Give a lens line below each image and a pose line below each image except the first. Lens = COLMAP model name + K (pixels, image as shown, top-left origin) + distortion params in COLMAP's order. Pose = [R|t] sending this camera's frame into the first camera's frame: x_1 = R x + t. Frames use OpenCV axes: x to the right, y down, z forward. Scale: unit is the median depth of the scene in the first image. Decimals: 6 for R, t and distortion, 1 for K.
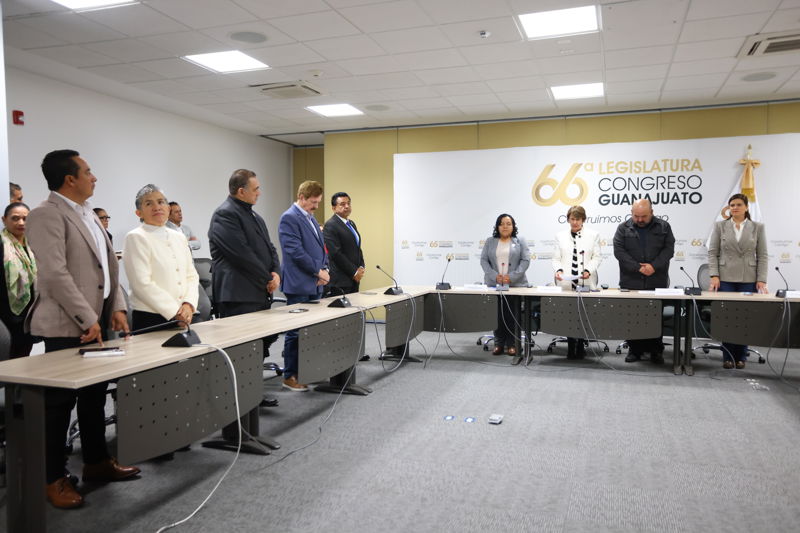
lens RADIAL K [[659.4, 0, 370.6], [0, 659.4, 268.5], [0, 0, 1]] dist [-0.018128, 0.039770]
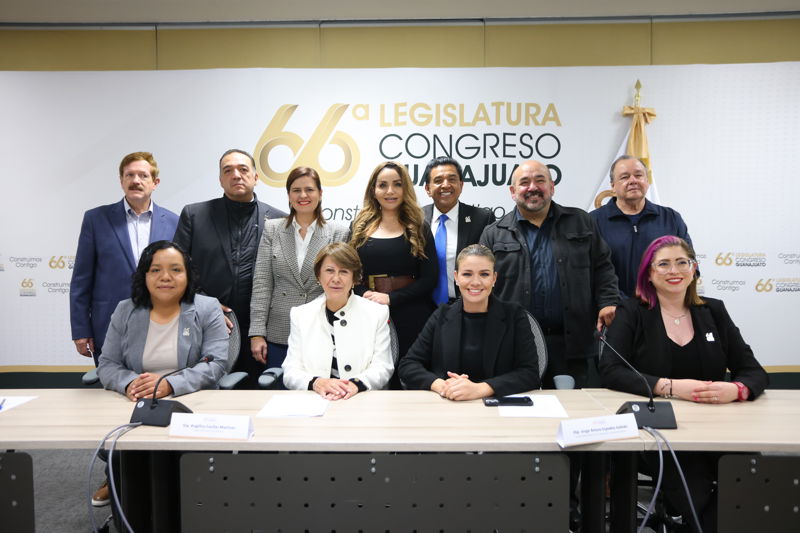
lens RADIAL K [[929.5, 0, 396.9], [0, 929.5, 259.0], [0, 0, 1]] dist [-0.024730, 0.000000]
pose [[0.948146, -0.010925, 0.317648, 0.131668], [0.016271, 0.999767, -0.014180, -0.029899], [-0.317419, 0.018613, 0.948103, 0.318517]]
